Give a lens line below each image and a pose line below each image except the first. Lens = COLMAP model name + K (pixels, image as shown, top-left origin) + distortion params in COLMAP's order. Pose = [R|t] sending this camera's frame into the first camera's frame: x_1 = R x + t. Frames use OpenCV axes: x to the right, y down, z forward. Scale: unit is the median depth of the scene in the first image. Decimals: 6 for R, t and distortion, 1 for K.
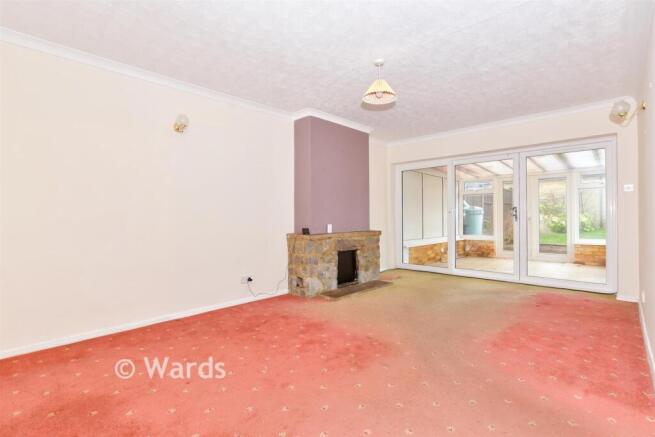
lens RADIAL K [[307.2, 0, 331.4], [0, 307.2, 220.1], [0, 0, 1]] dist [-0.004583, -0.000217]
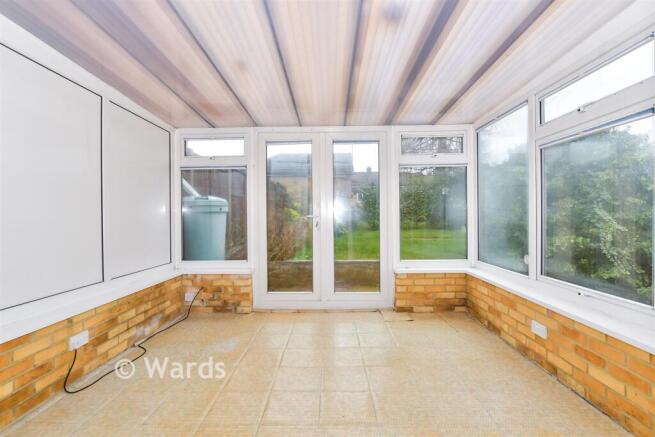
lens RADIAL K [[307.2, 0, 329.8], [0, 307.2, 220.2], [0, 0, 1]] dist [-0.004583, -0.000217]
pose [[0.728416, -0.005644, 0.685112, 0.303694], [0.007902, 0.999969, -0.000164, -0.006838], [-0.685090, 0.005533, 0.728438, 0.579581]]
